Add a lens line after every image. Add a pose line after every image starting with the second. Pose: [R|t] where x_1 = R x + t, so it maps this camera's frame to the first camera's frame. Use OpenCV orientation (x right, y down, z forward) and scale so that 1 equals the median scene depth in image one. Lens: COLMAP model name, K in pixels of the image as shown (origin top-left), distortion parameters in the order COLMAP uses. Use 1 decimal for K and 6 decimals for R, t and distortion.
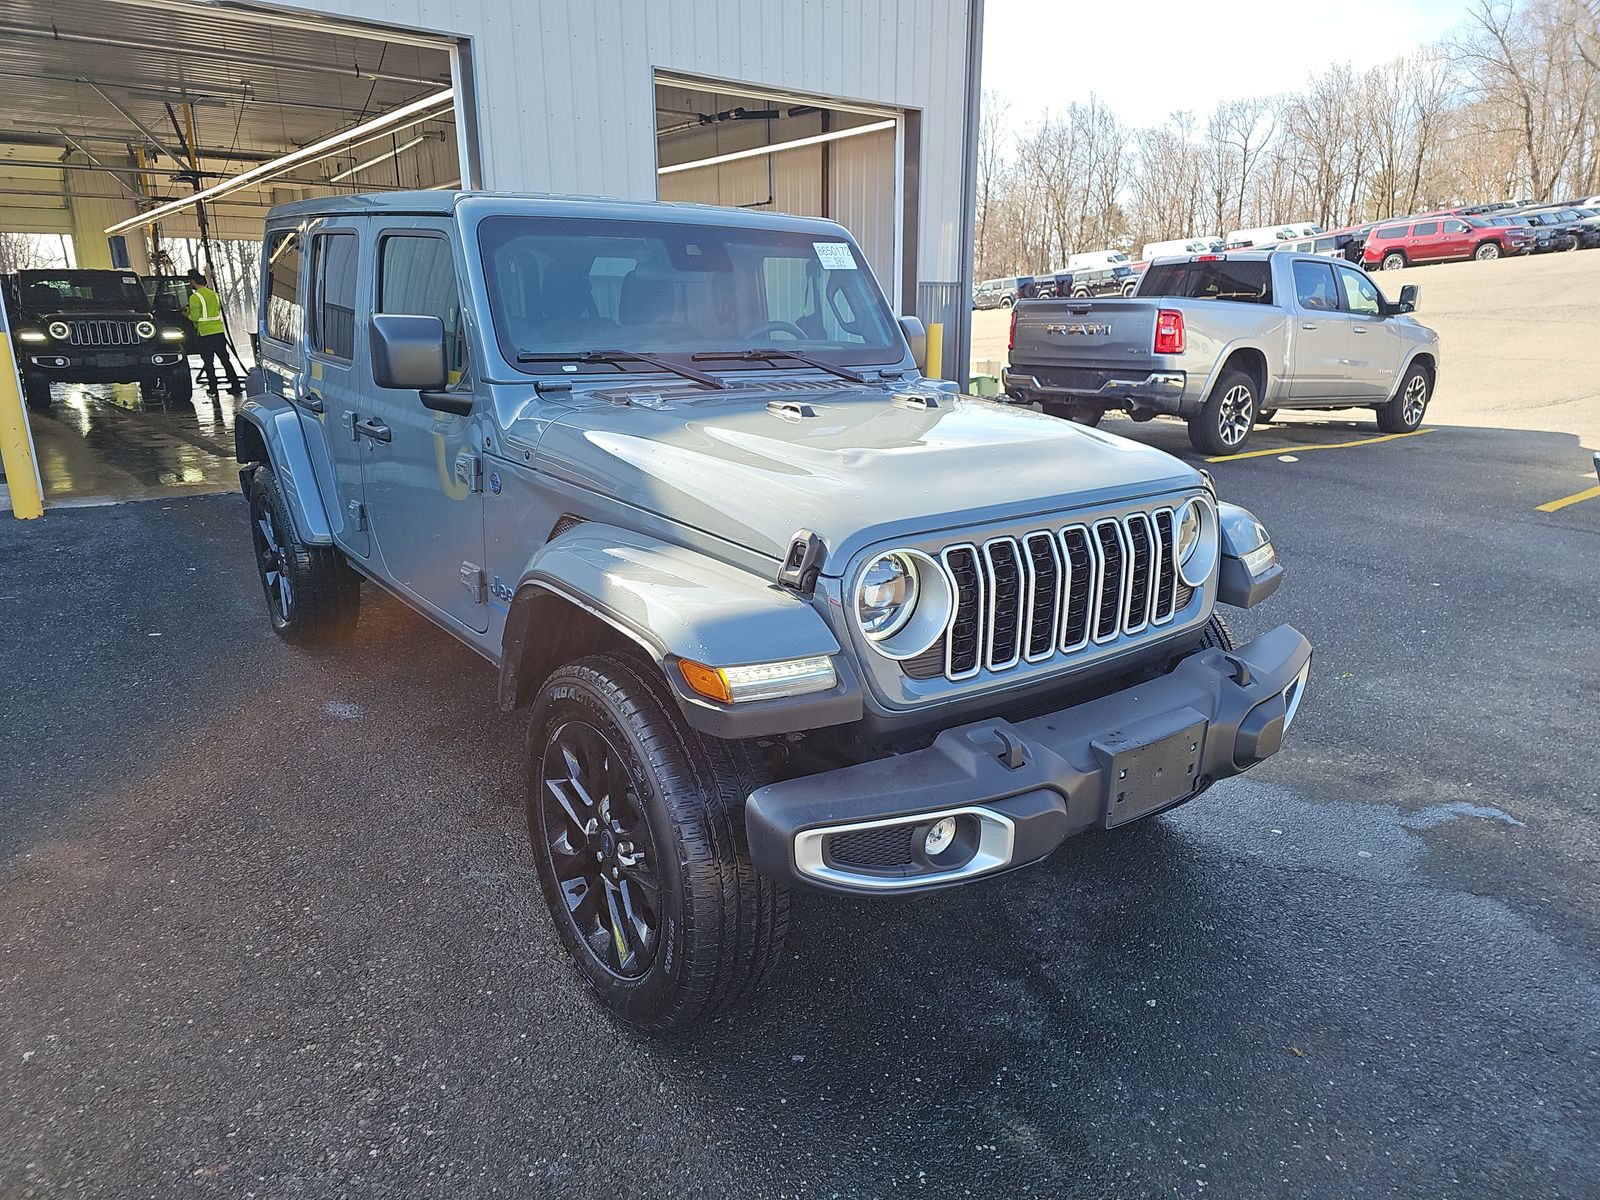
lens RADIAL K [[1086.8, 0, 804.9], [0, 1086.8, 599.8], [0, 0, 1]] dist [0.013842, 0.000122]
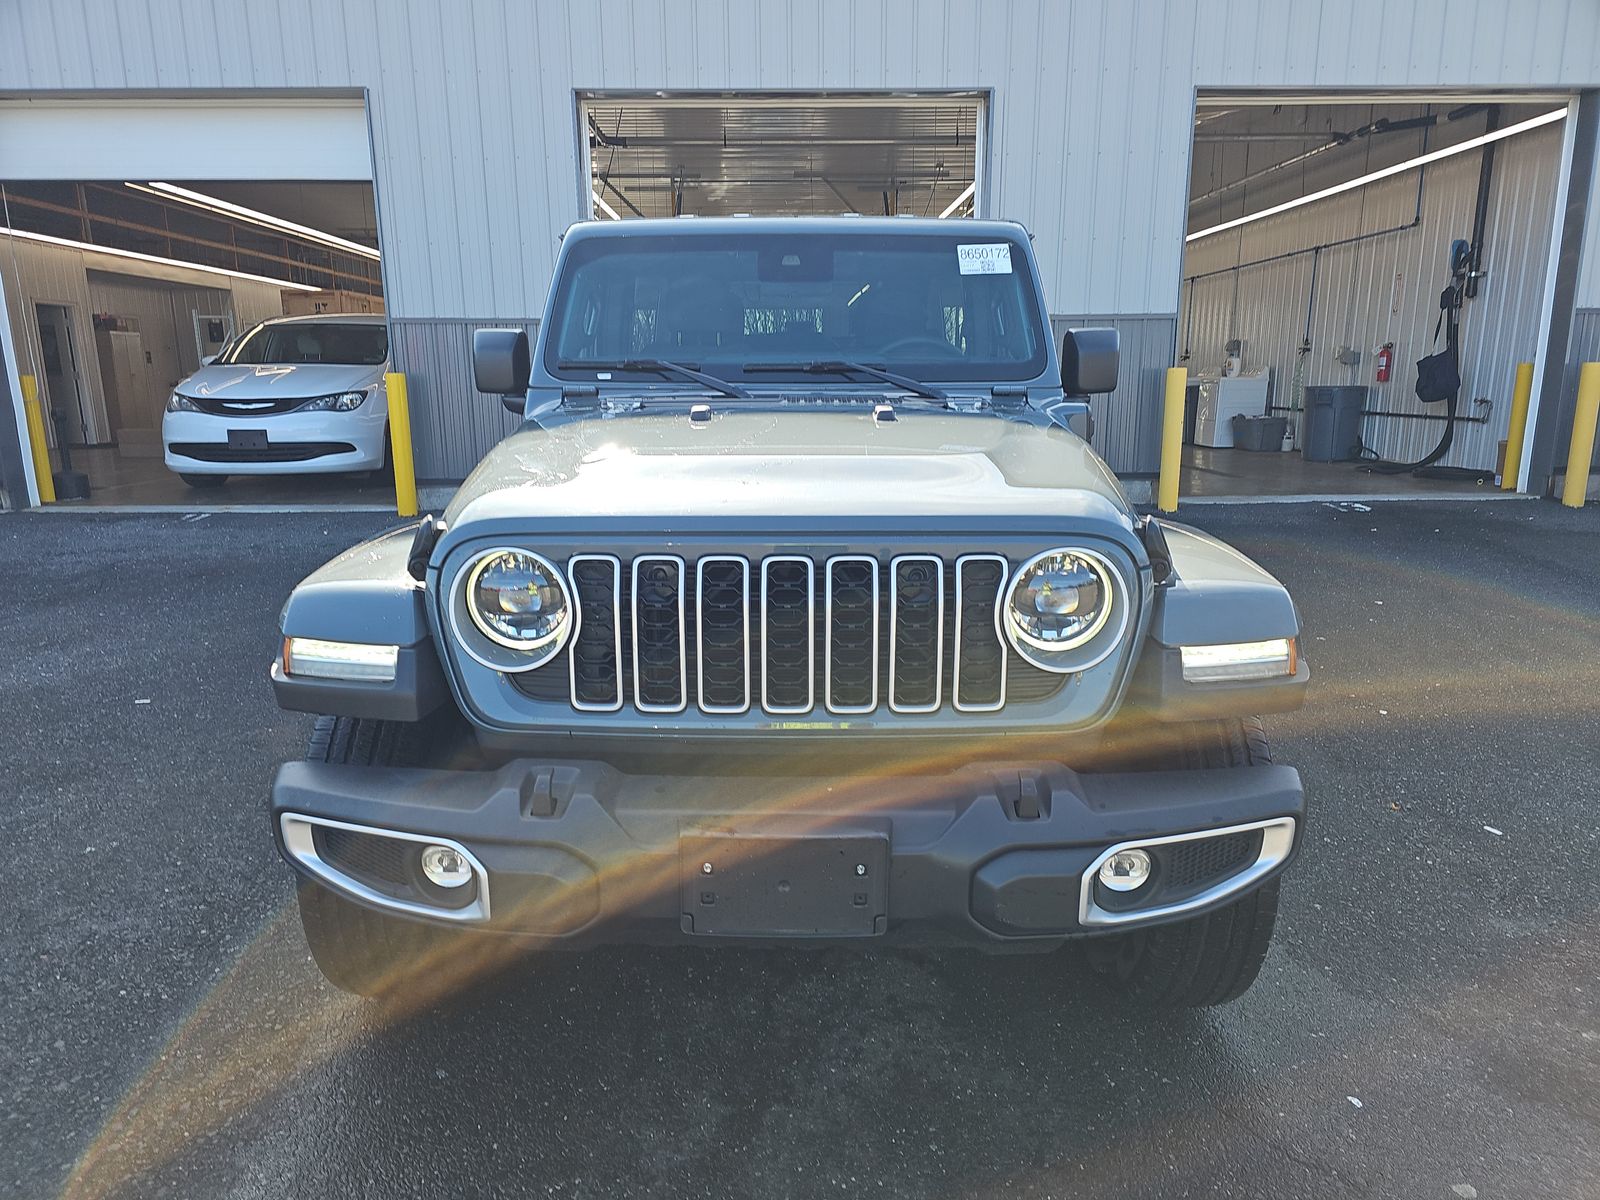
lens RADIAL K [[1070.1, 0, 791.4], [0, 1070.1, 604.6], [0, 0, 1]] dist [0.018842, -0.003938]
pose [[0.784678, 0.126711, -0.606816, 0.460901], [-0.152794, 0.988219, 0.008774, -0.025195], [0.600779, 0.085833, 0.794794, 0.243218]]
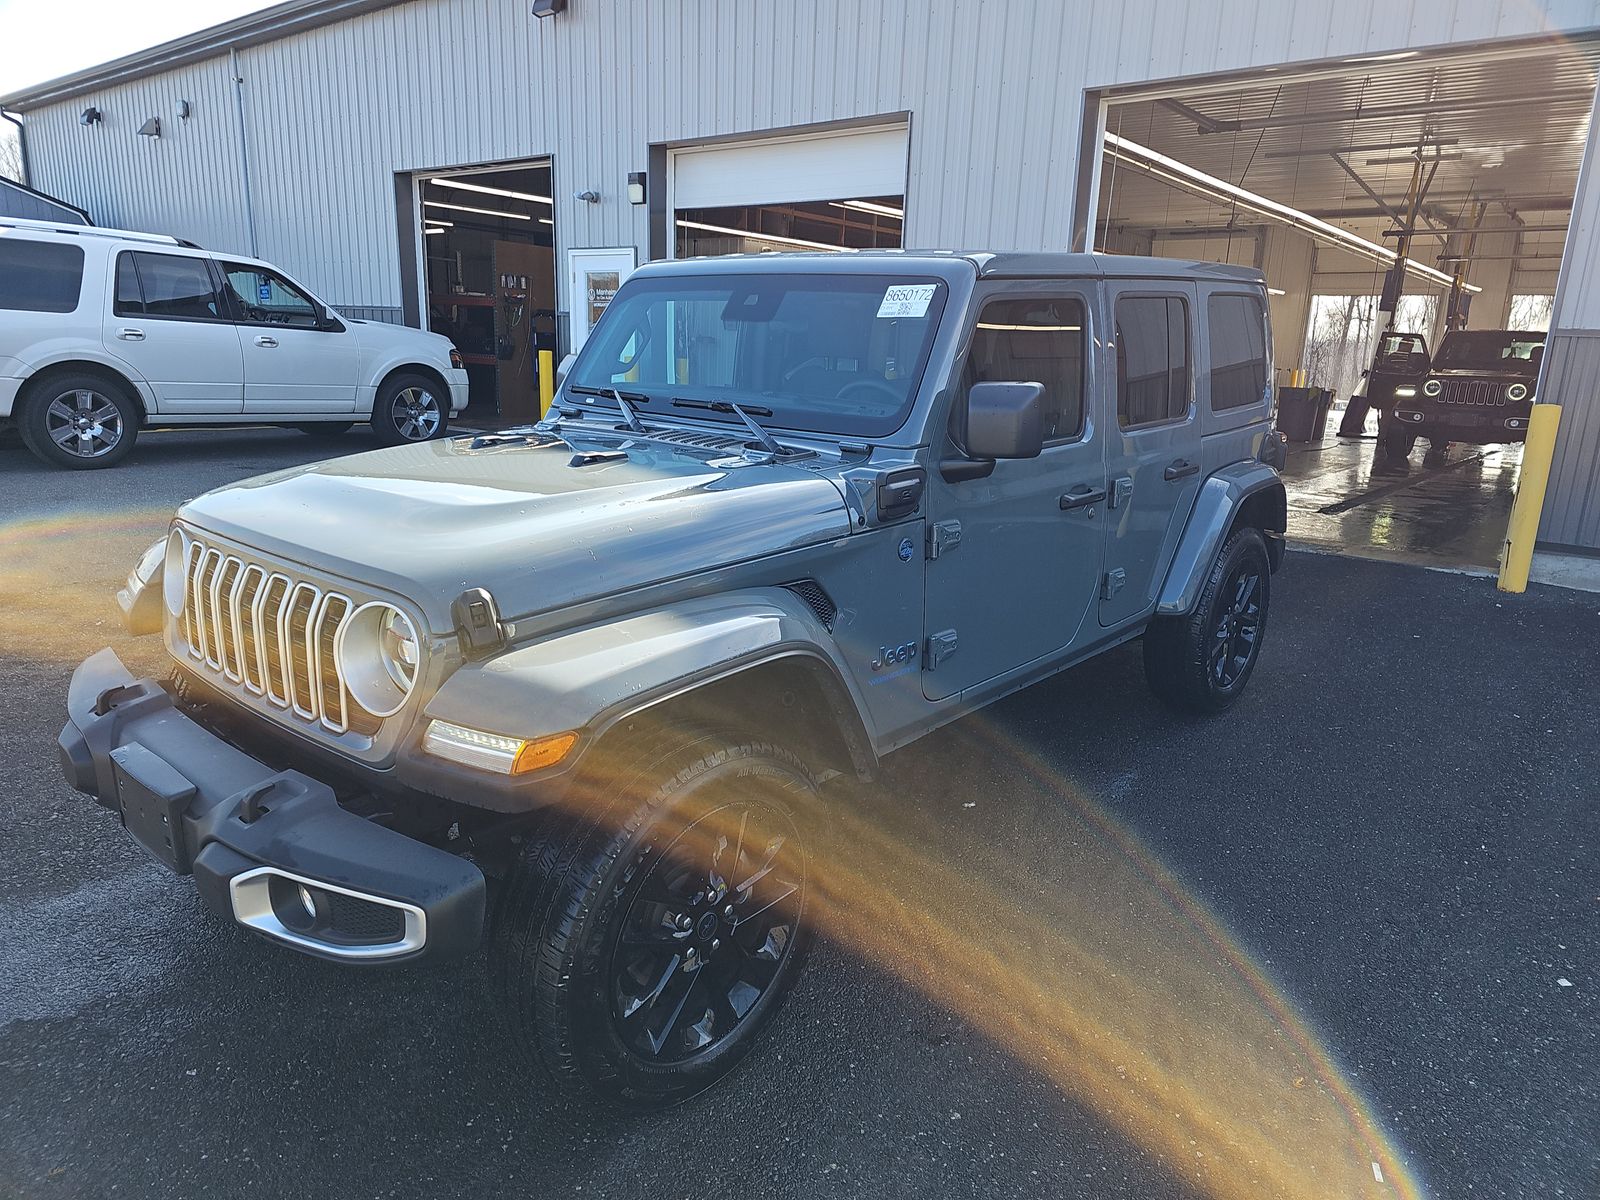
lens RADIAL K [[1086.8, 0, 804.9], [0, 1086.8, 599.8], [0, 0, 1]] dist [0.013842, 0.000122]
pose [[0.173106, 0.235297, -0.956384, 0.822660], [-0.287069, 0.940935, 0.179536, -0.230419], [0.942139, 0.243469, 0.230428, 0.794430]]
